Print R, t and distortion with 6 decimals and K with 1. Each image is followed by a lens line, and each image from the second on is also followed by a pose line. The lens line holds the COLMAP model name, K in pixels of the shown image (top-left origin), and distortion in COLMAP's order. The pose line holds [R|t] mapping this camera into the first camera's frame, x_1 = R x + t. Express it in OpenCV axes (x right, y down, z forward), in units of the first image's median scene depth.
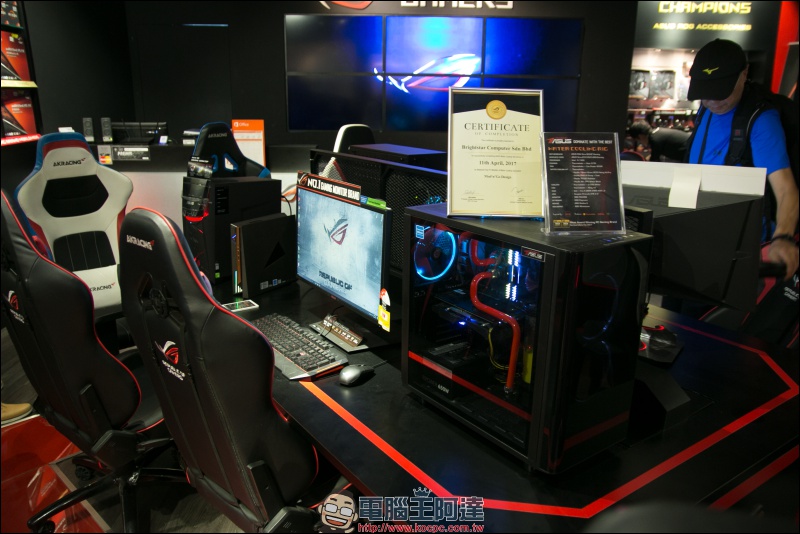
lens RADIAL K [[627.2, 0, 399.3], [0, 627.2, 266.4], [0, 0, 1]] dist [-0.062791, 0.000136]
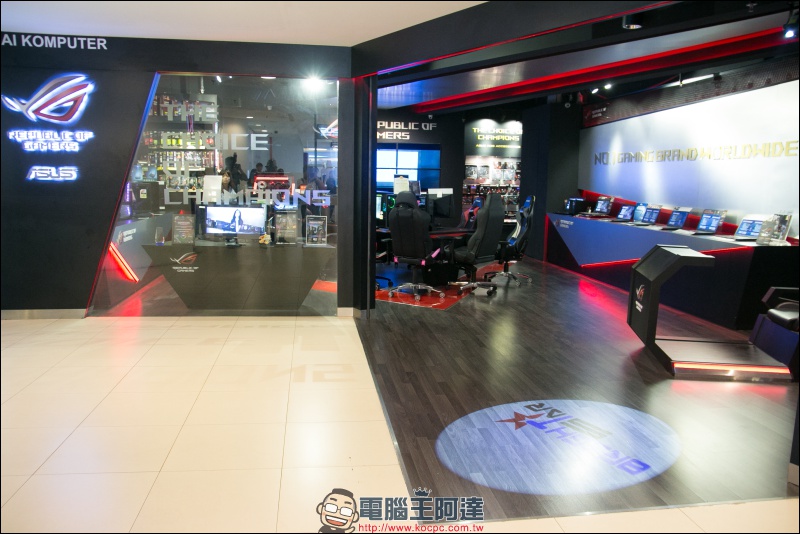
lens RADIAL K [[627.2, 0, 400.1], [0, 627.2, 266.8], [0, 0, 1]] dist [-0.062791, 0.000136]
pose [[0.990479, -0.007882, 0.137436, -0.143248], [0.025544, 0.991544, -0.127230, 0.282311], [-0.135271, 0.129529, 0.982305, -0.992071]]
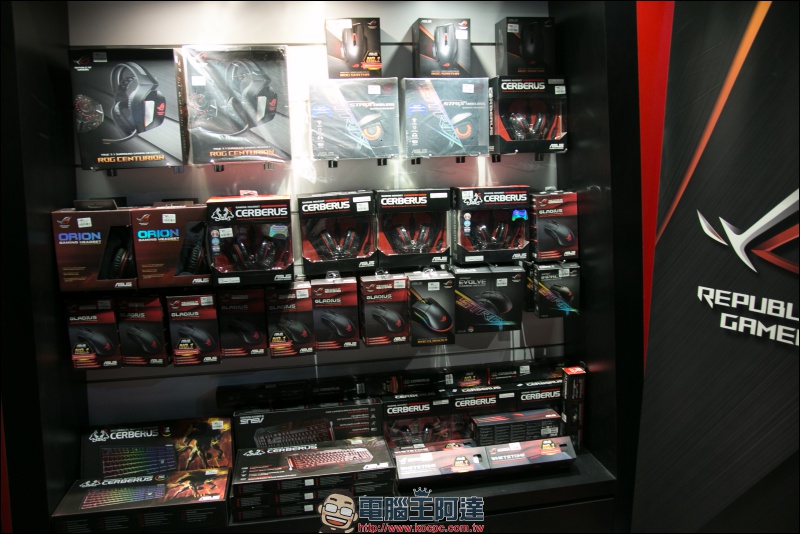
lens RADIAL K [[627.2, 0, 398.8], [0, 627.2, 267.1], [0, 0, 1]] dist [-0.062791, 0.000136]
pose [[0.984554, -0.066044, 0.162145, 0.449923], [0.081499, 0.992549, -0.090582, -0.200501], [-0.154954, 0.102397, 0.982601, 0.746827]]
